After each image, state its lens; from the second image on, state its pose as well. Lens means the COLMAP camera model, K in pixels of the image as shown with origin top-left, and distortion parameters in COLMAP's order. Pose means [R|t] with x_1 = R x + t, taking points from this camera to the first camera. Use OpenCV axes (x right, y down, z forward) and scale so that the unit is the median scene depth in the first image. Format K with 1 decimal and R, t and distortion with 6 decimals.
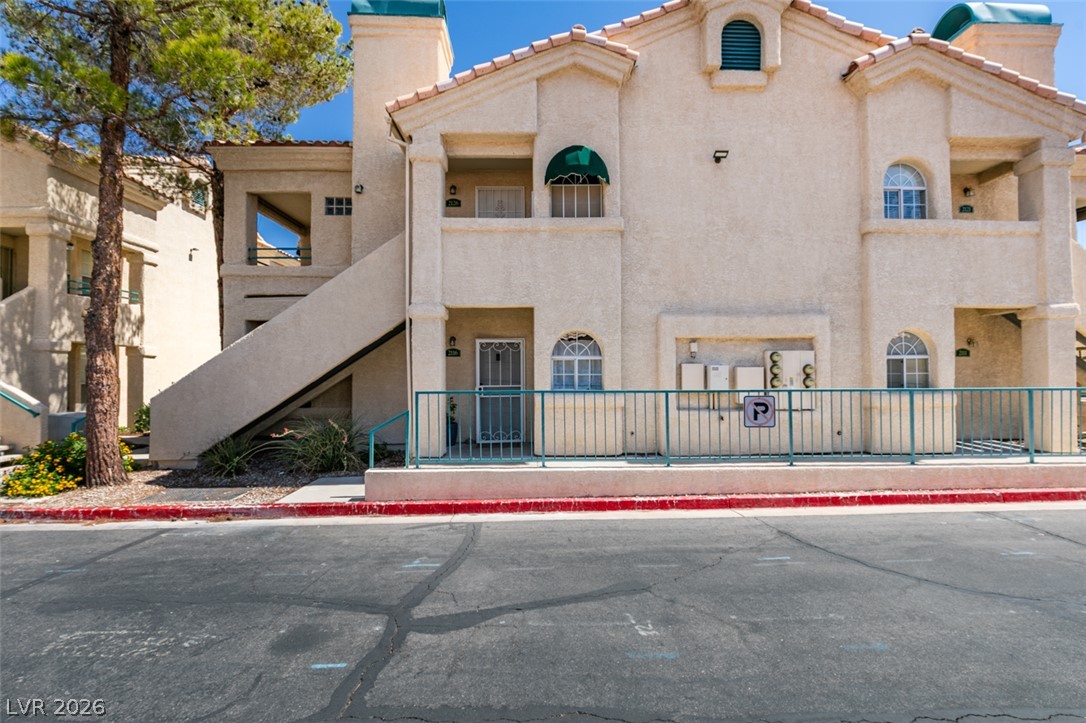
lens RADIAL K [[485.7, 0, 543.1], [0, 485.7, 363.1], [0, 0, 1]] dist [-0.005539, -0.000371]
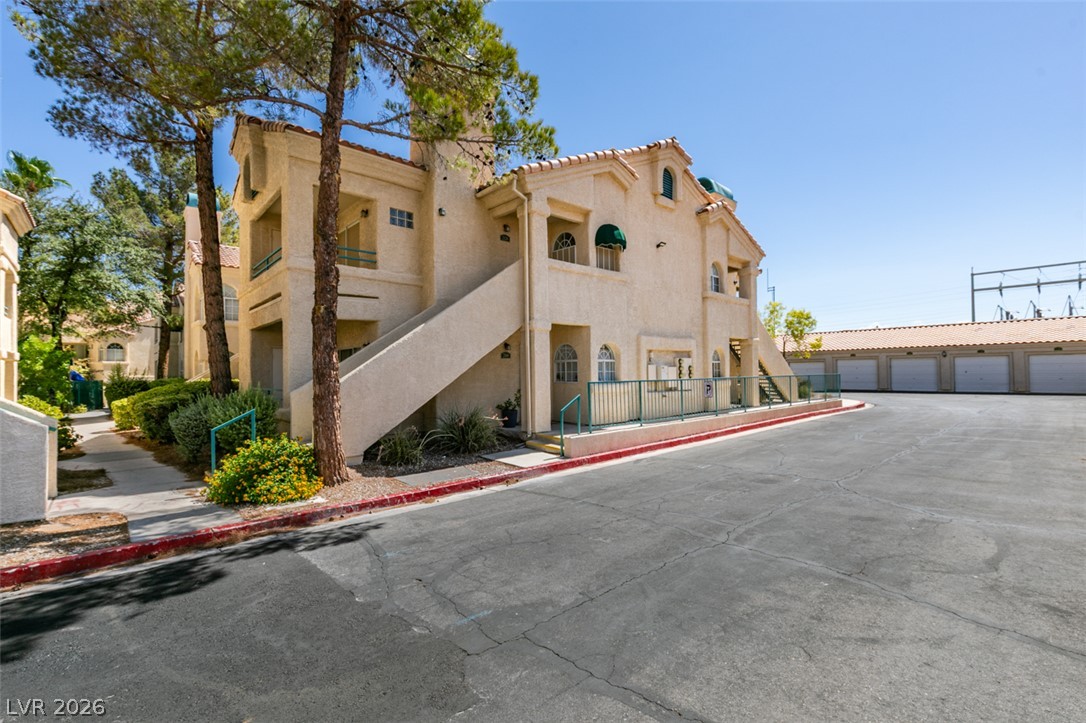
lens RADIAL K [[485.7, 0, 540.5], [0, 485.7, 363.8], [0, 0, 1]] dist [-0.005539, -0.000371]
pose [[0.756249, 0.006875, 0.654248, -1.098685], [-0.002568, 0.999968, -0.007540, 0.011630], [-0.654279, 0.004022, 0.756242, -0.027903]]
